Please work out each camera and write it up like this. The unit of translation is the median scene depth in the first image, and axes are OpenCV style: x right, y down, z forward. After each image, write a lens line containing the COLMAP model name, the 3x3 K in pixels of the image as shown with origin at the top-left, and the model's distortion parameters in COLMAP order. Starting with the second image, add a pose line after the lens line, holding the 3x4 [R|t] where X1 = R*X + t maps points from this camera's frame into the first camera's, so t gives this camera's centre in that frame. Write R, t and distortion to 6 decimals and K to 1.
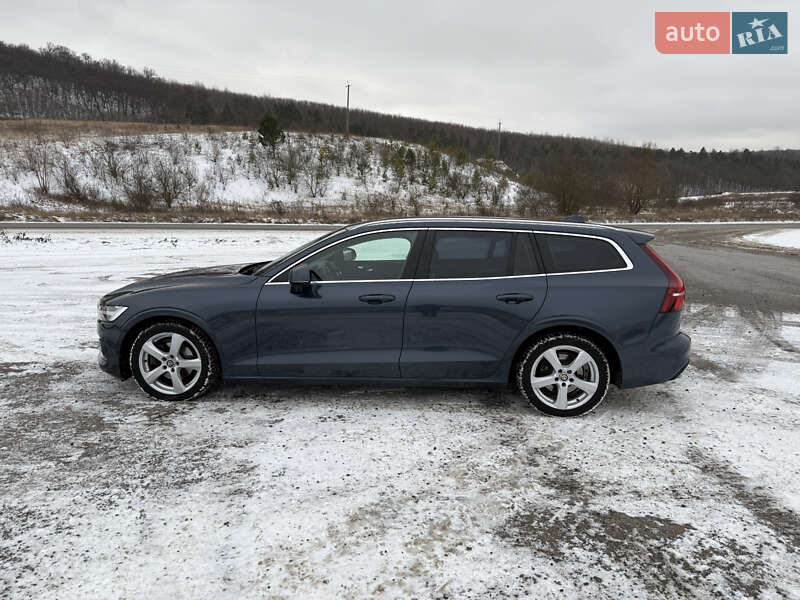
lens RADIAL K [[560.8, 0, 400.0], [0, 560.8, 300.0], [0, 0, 1]] dist [0.037001, -0.044675]
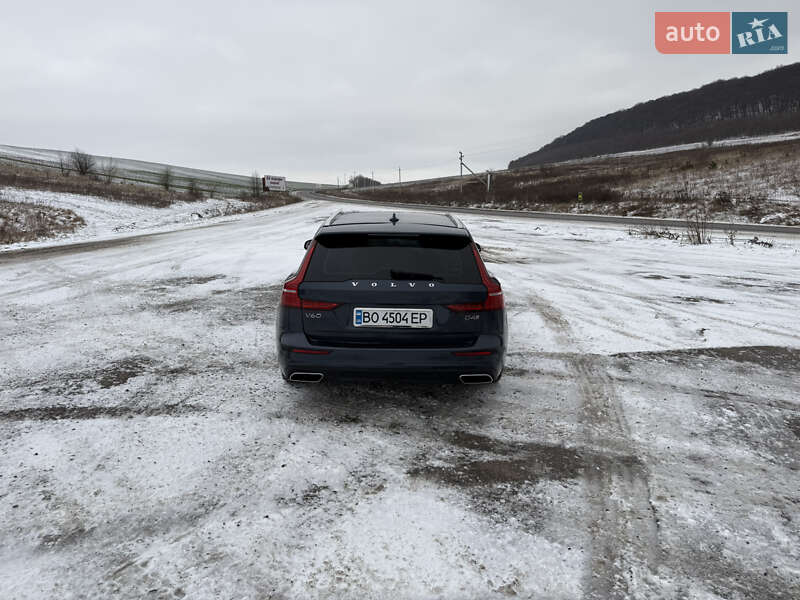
lens RADIAL K [[559.9, 0, 401.5], [0, 559.9, 302.7], [0, 0, 1]] dist [0.046003, -0.058818]
pose [[0.071119, 0.161607, -0.984289, 1.444889], [-0.173889, 0.973686, 0.147302, -0.163962], [0.982194, 0.160681, 0.097349, 1.094611]]
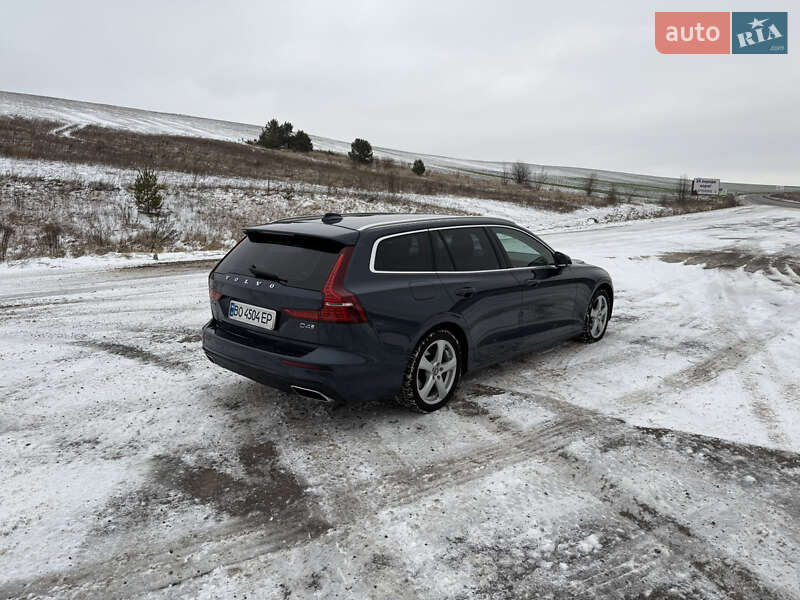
lens RADIAL K [[559.9, 0, 401.5], [0, 559.9, 302.7], [0, 0, 1]] dist [0.046003, -0.058818]
pose [[-0.614426, 0.115541, -0.780469, 1.115371], [-0.154876, 0.952310, 0.262906, -0.307873], [0.773624, 0.282412, -0.567229, 1.902561]]
